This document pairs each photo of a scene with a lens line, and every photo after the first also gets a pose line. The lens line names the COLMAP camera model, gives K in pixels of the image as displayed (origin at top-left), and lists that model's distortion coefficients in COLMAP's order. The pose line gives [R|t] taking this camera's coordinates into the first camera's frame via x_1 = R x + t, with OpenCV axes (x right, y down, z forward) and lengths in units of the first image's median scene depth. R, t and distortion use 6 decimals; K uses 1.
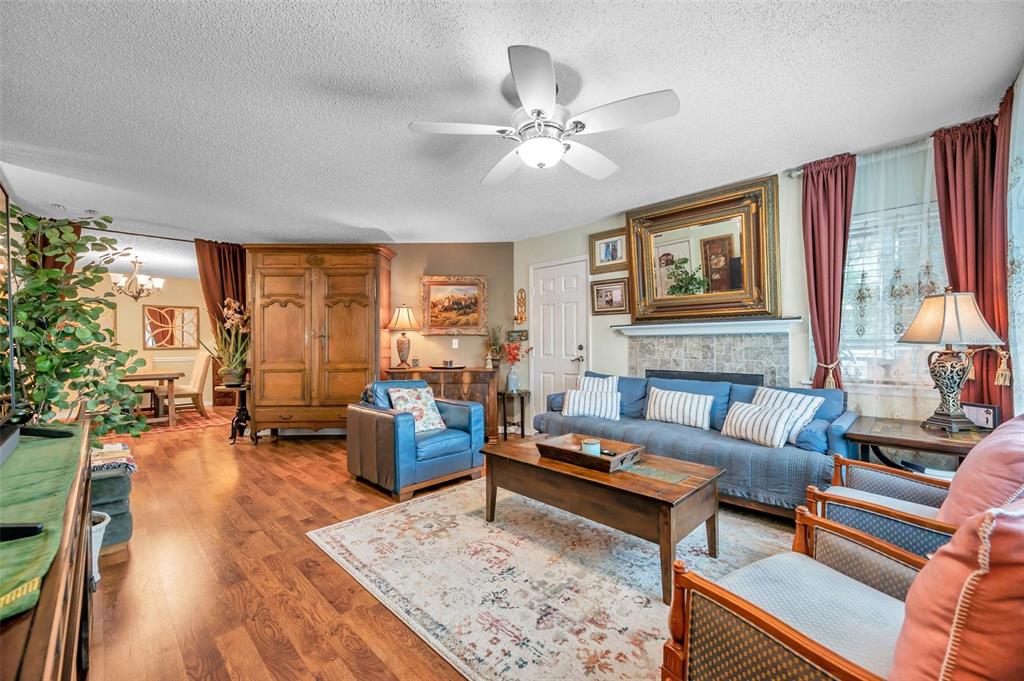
lens RADIAL K [[408.8, 0, 513.1], [0, 408.8, 343.7], [0, 0, 1]] dist [-0.000214, 0.000014]
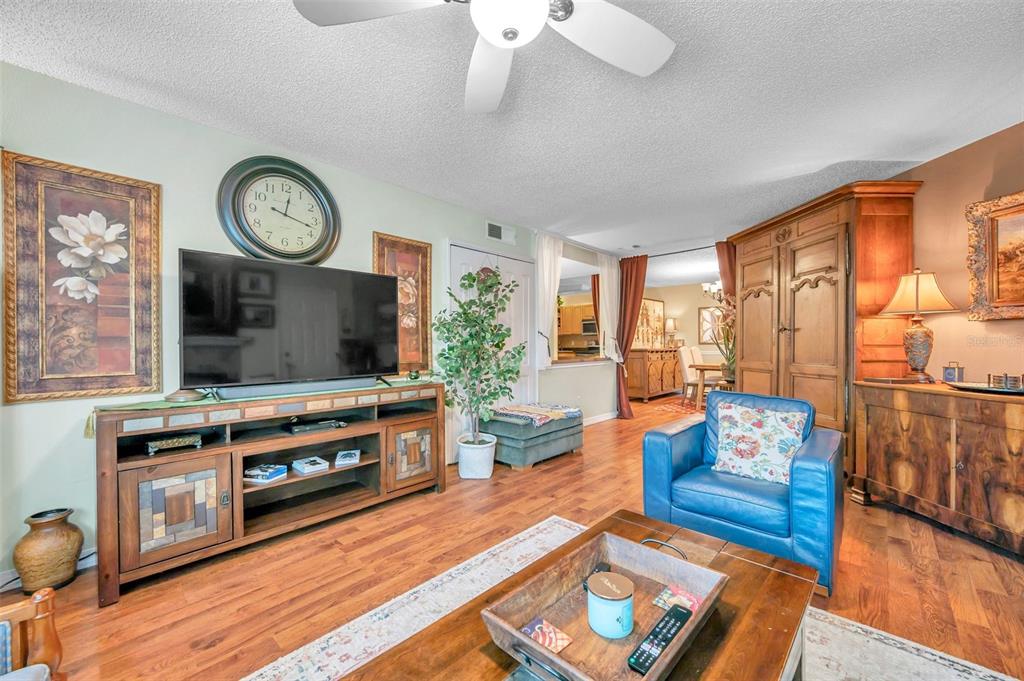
lens RADIAL K [[408.8, 0, 513.1], [0, 408.8, 343.7], [0, 0, 1]] dist [-0.000214, 0.000014]
pose [[0.032805, 0.010228, -0.999409, 0.397305], [0.007798, 0.999915, 0.010490, -0.004543], [0.999431, -0.008137, 0.032722, 0.593483]]
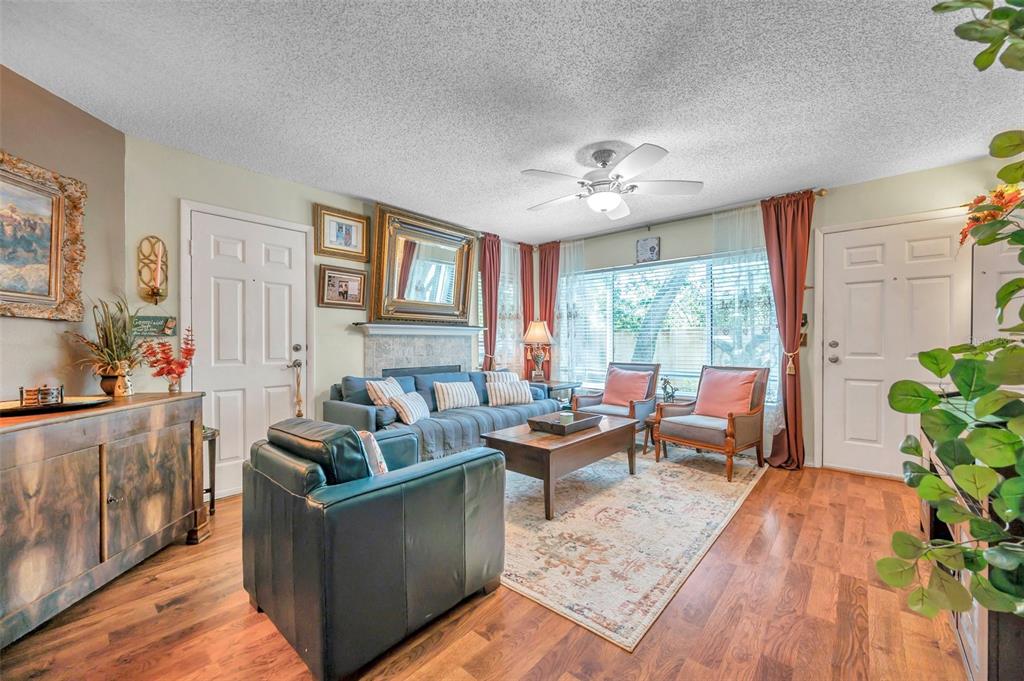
lens RADIAL K [[408.8, 0, 513.1], [0, 408.8, 343.7], [0, 0, 1]] dist [-0.000214, 0.000014]
pose [[-0.065040, 0.002766, 0.997879, -0.766039], [0.001327, 0.999996, -0.002685, 0.005541], [-0.997882, 0.001150, -0.065043, 0.841380]]
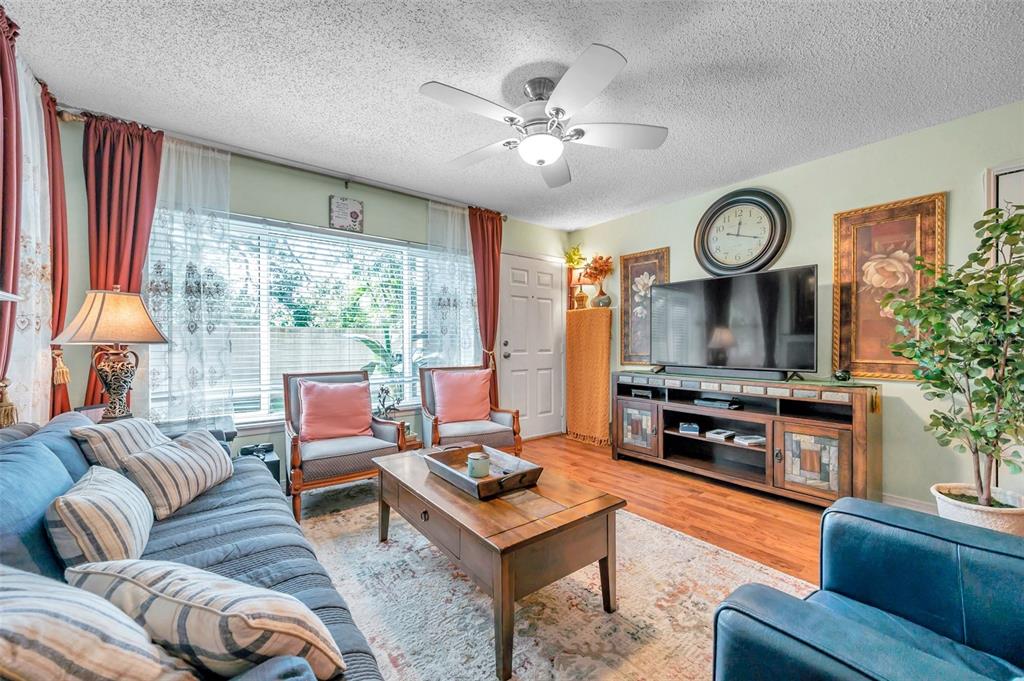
lens RADIAL K [[403.7, 0, 518.4], [0, 403.7, 343.7], [0, 0, 1]] dist [0.005800, 0.000122]
pose [[-0.992975, 0.011015, 0.117808, 0.005276], [0.011082, 0.999939, -0.000085, 0.006541], [-0.117802, 0.001221, -0.993036, 1.209167]]
